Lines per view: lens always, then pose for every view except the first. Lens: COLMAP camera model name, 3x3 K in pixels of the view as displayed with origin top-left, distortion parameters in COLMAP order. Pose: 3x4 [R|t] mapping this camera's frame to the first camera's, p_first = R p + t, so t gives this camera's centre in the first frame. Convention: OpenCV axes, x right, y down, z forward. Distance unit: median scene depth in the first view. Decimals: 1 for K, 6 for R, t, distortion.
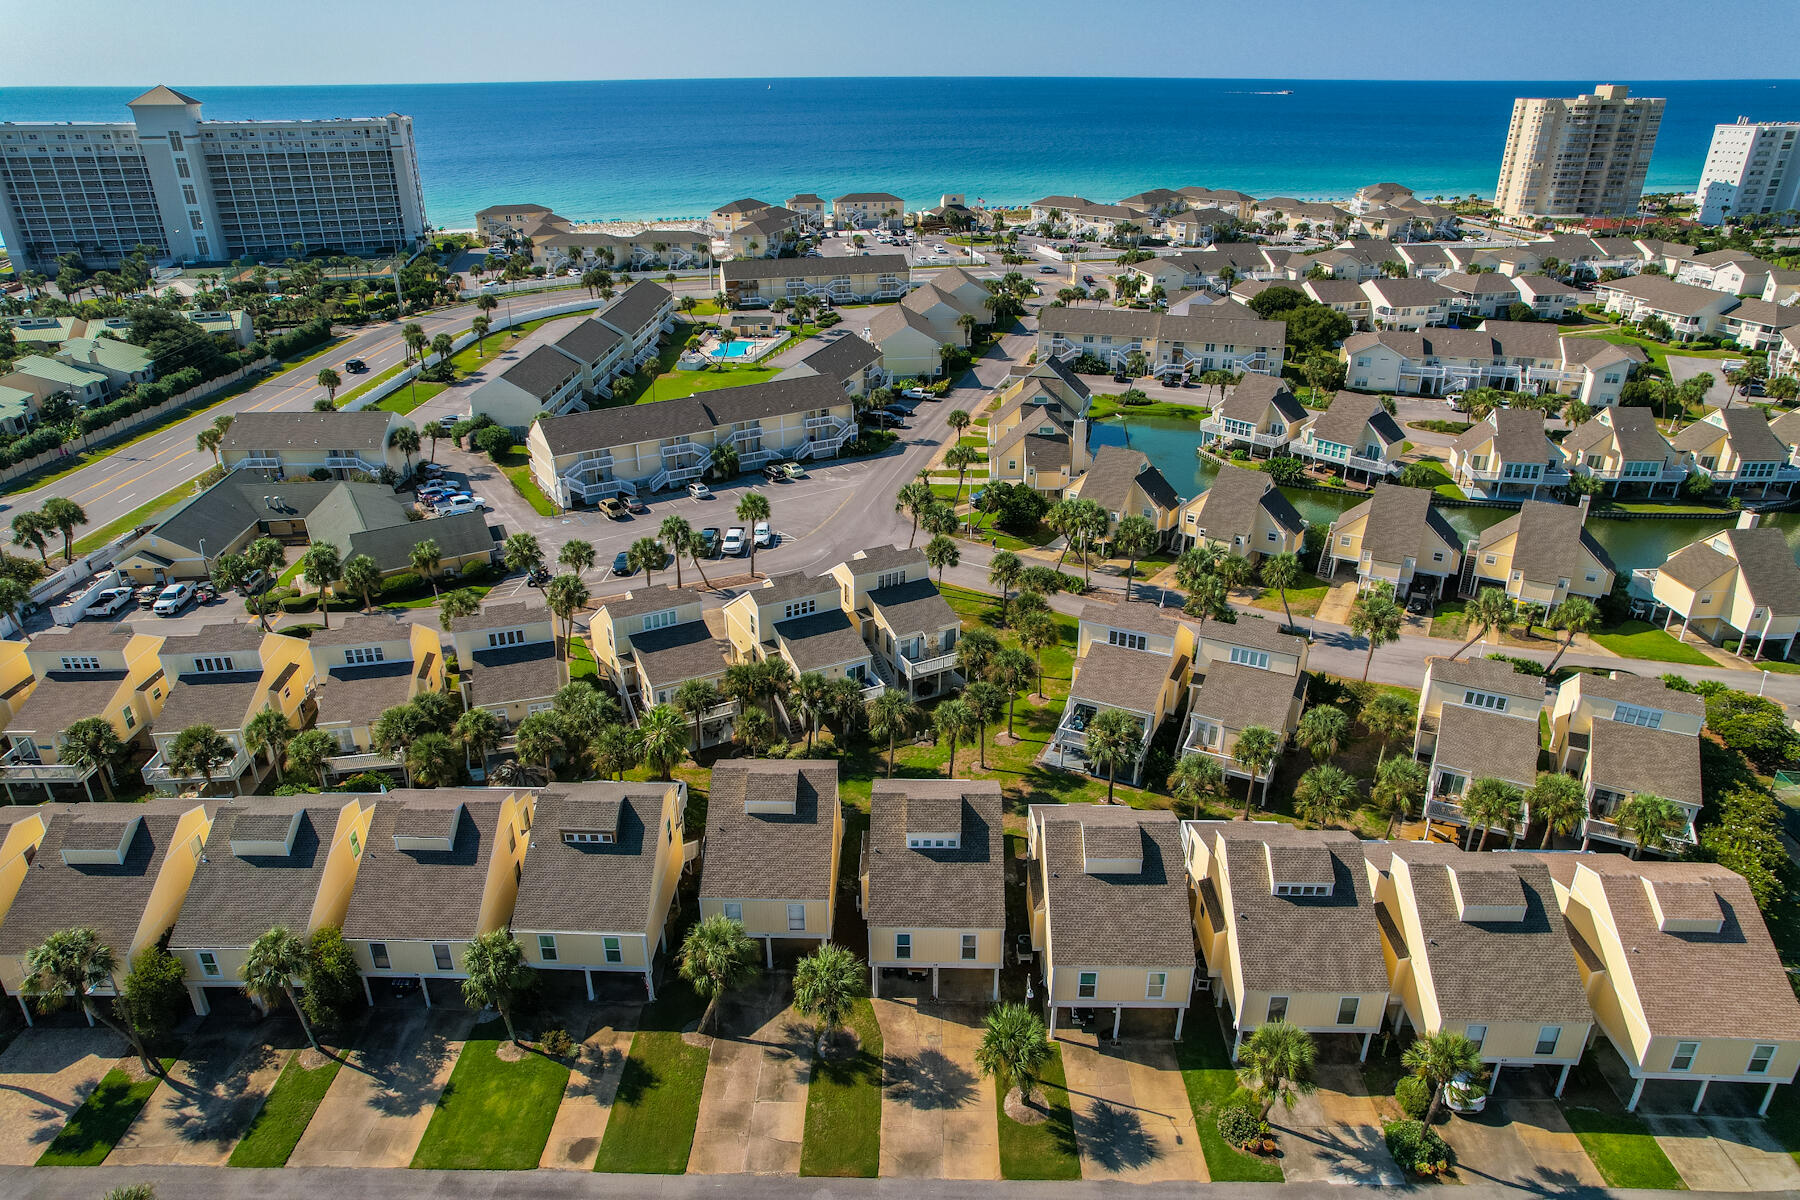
lens RADIAL K [[1120.6, 0, 900.0], [0, 1120.6, 600.0], [0, 0, 1]] dist [-0.042233, -0.001675]
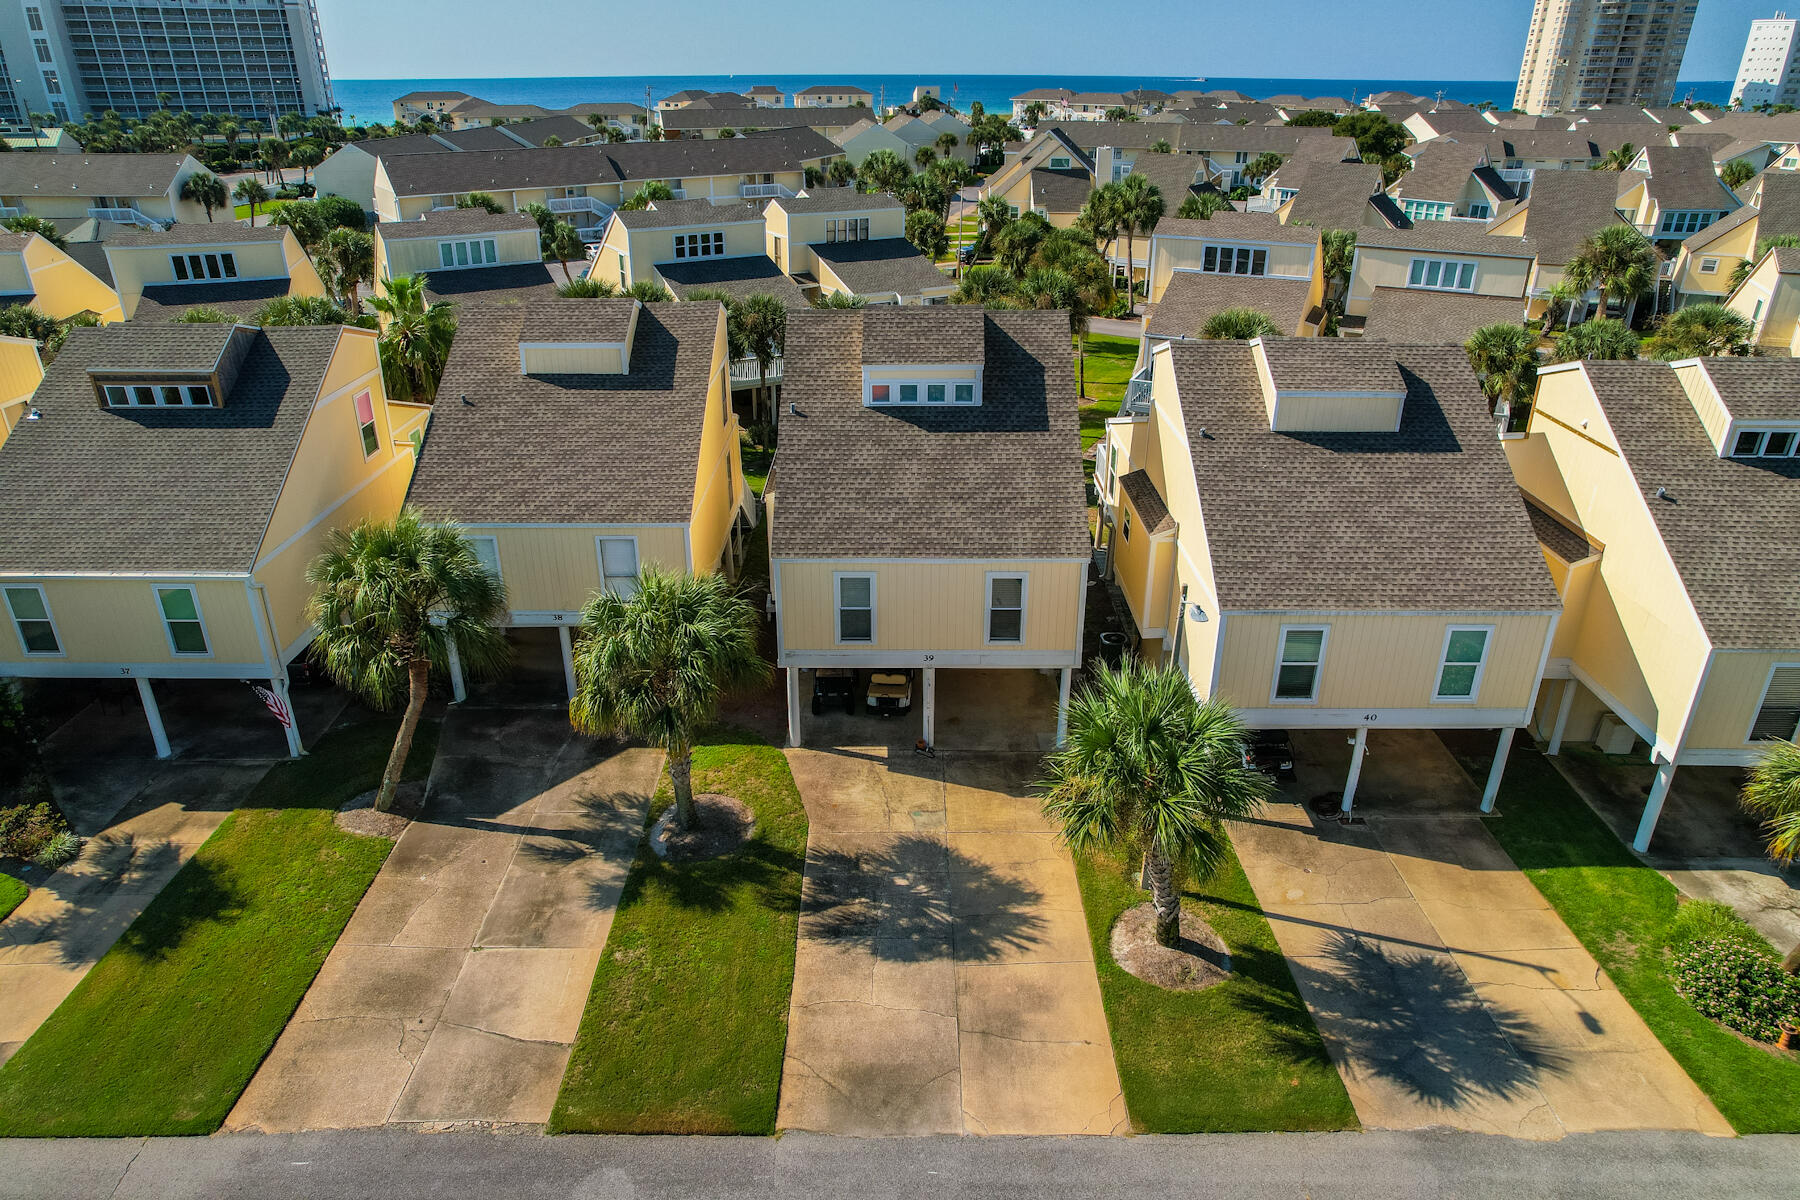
lens RADIAL K [[1127.4, 0, 901.1], [0, 1127.4, 592.3], [0, 0, 1]] dist [-0.069335, 0.063596]
pose [[0.999671, -0.003790, 0.025350, 0.010052], [0.003921, 0.999979, -0.005105, 0.315175], [-0.025331, 0.005203, 0.999666, 0.579030]]
